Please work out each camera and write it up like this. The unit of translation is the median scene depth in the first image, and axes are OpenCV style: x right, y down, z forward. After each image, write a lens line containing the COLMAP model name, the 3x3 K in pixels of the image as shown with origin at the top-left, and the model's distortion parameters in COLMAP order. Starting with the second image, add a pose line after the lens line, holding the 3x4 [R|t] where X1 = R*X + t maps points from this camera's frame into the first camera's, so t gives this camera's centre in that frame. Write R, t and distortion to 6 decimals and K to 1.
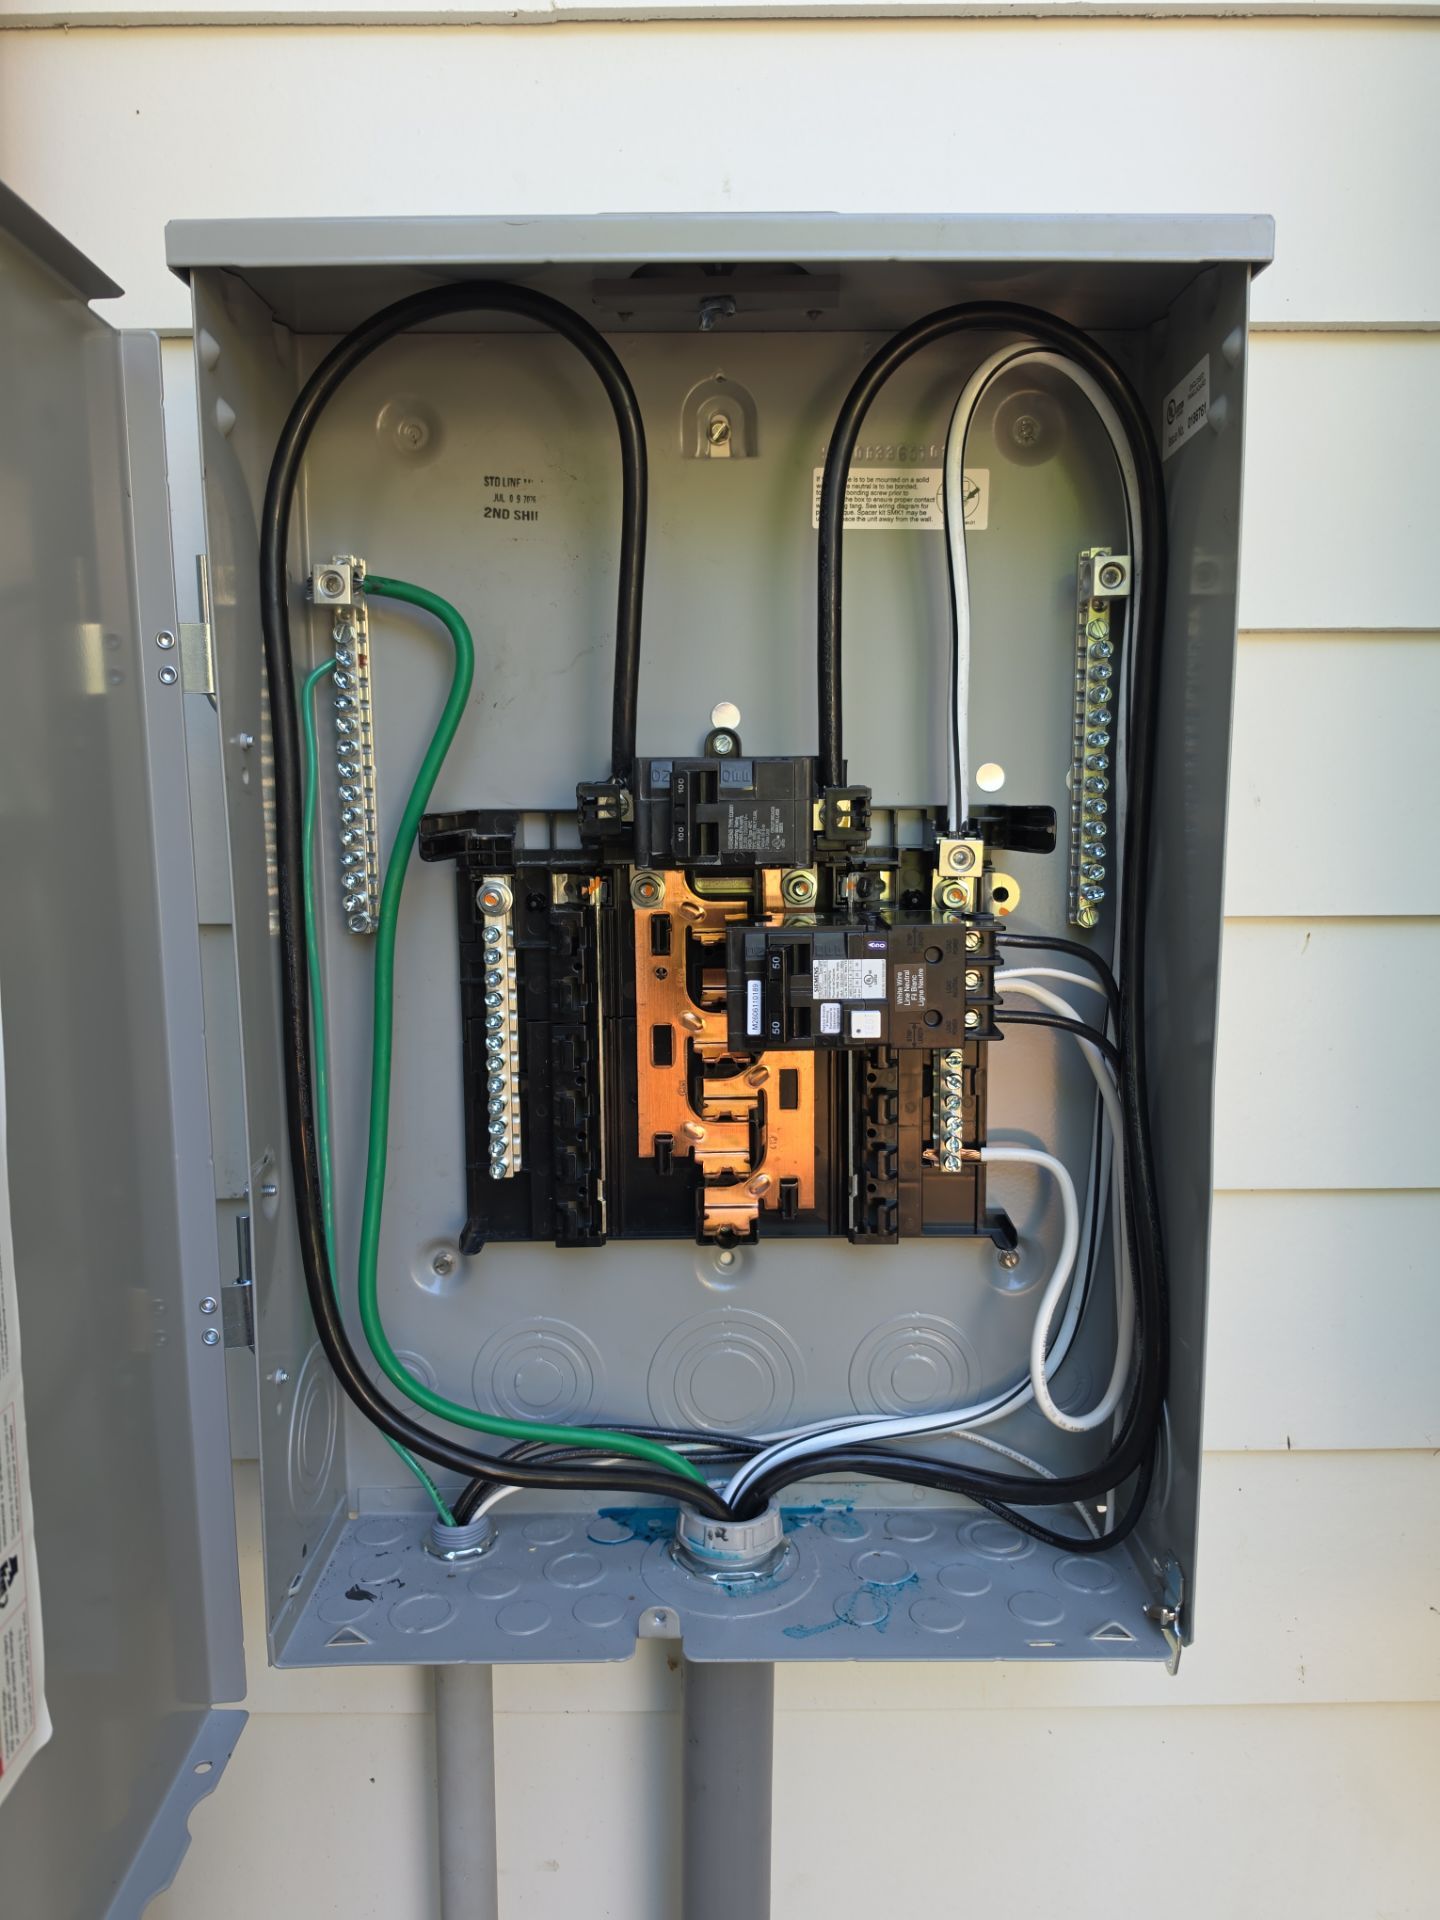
lens RADIAL K [[1410.8, 0, 723.0], [0, 1410.8, 949.3], [0, 0, 1]] dist [0.010642, -0.000722]
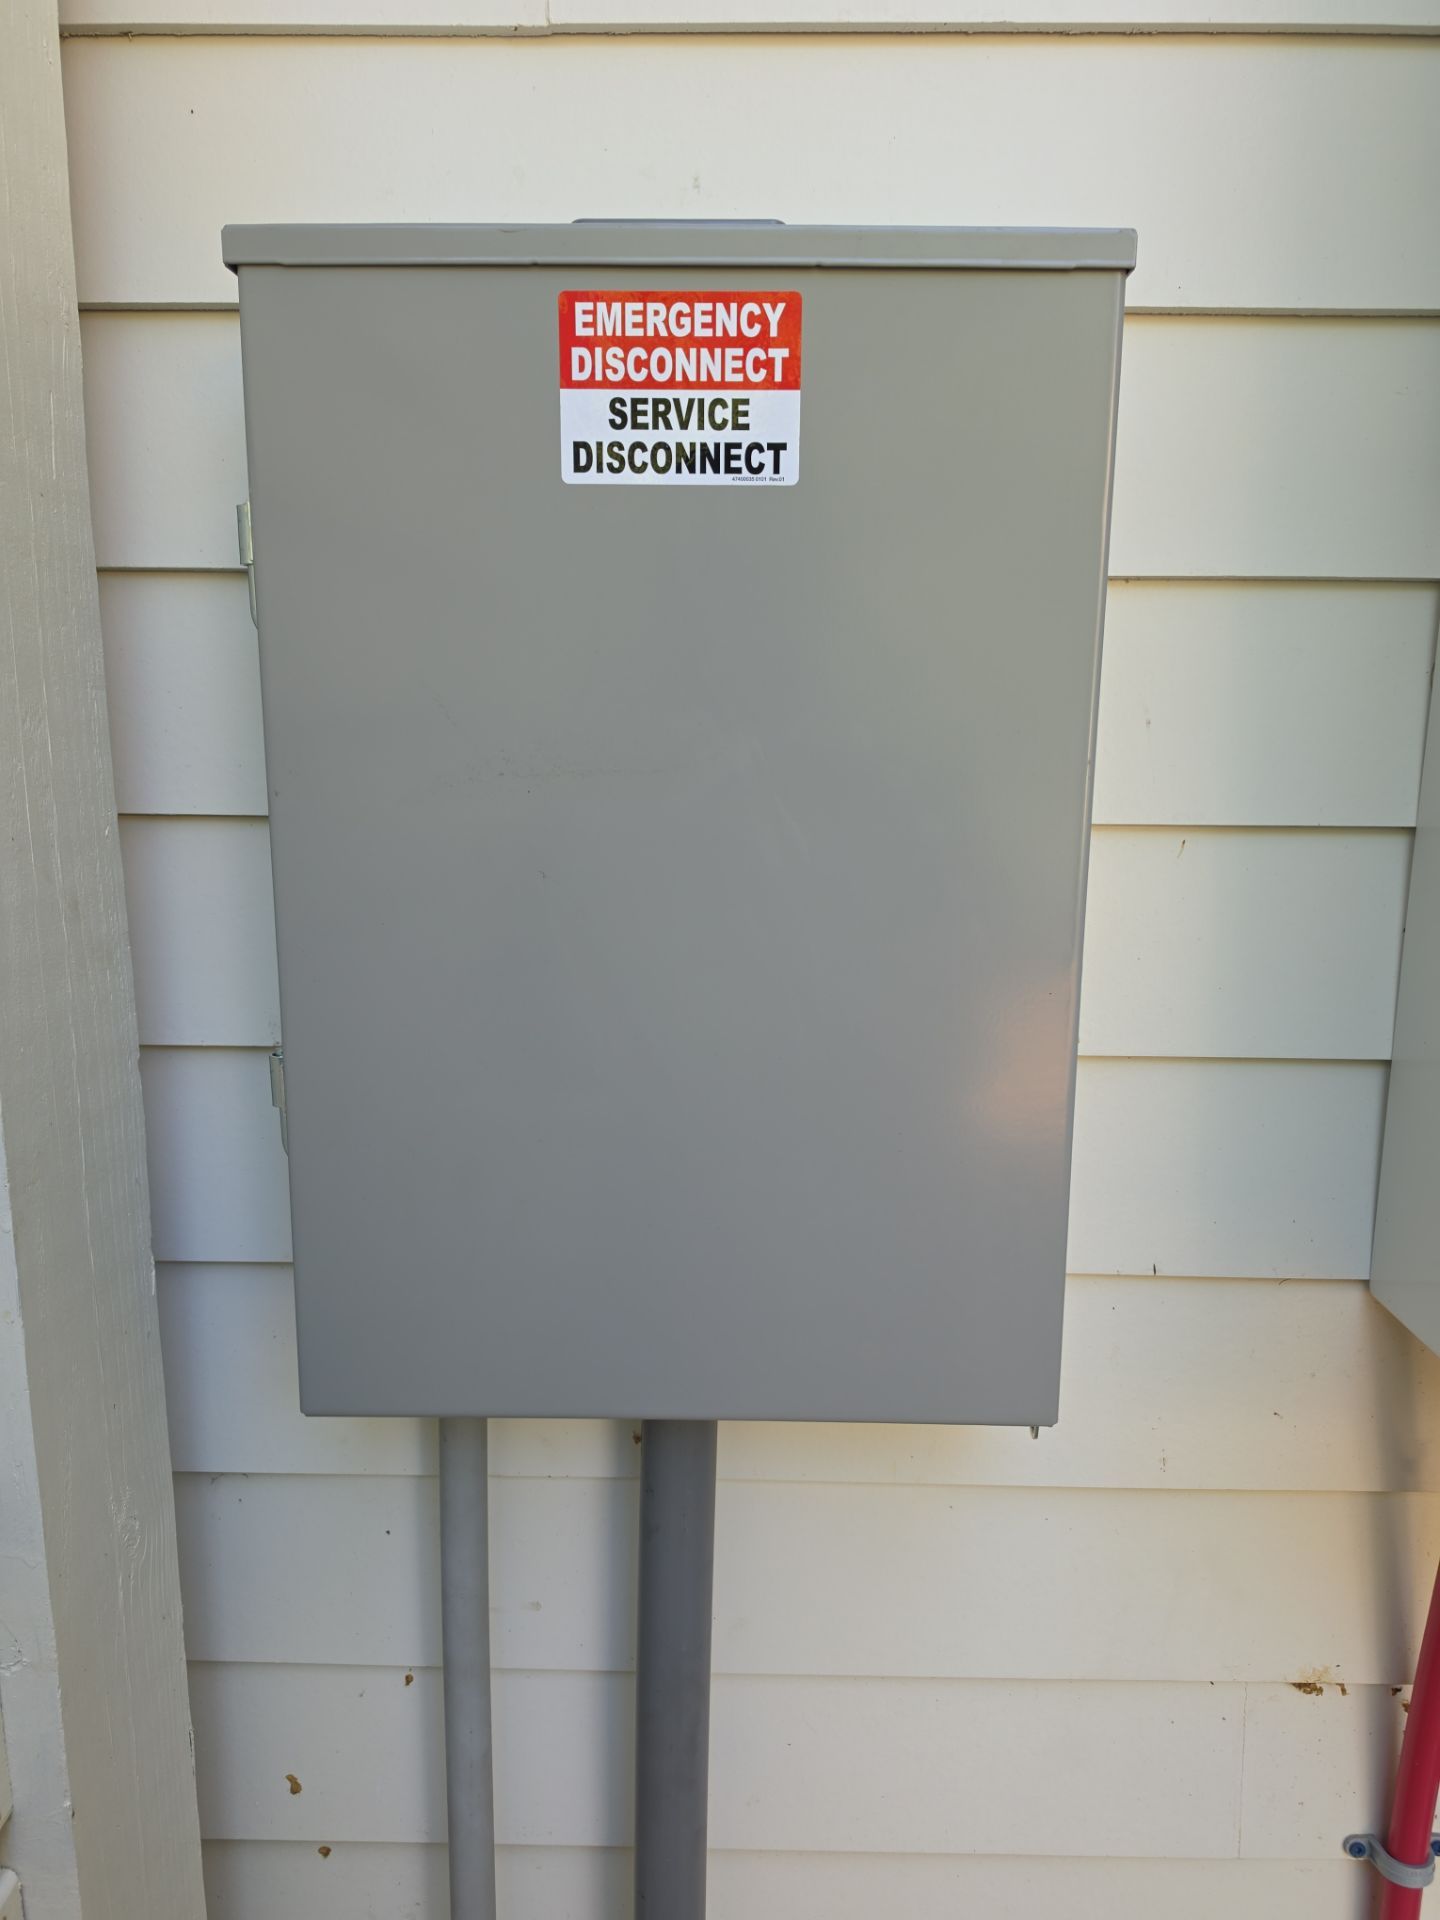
lens RADIAL K [[1410.8, 0, 712.0], [0, 1410.8, 969.0], [0, 0, 1]] dist [0.010642, -0.000722]
pose [[0.999610, 0.019301, -0.020169, 0.051304], [-0.018041, 0.997981, 0.060892, 0.033336], [0.021304, -0.060504, 0.997941, -0.196279]]
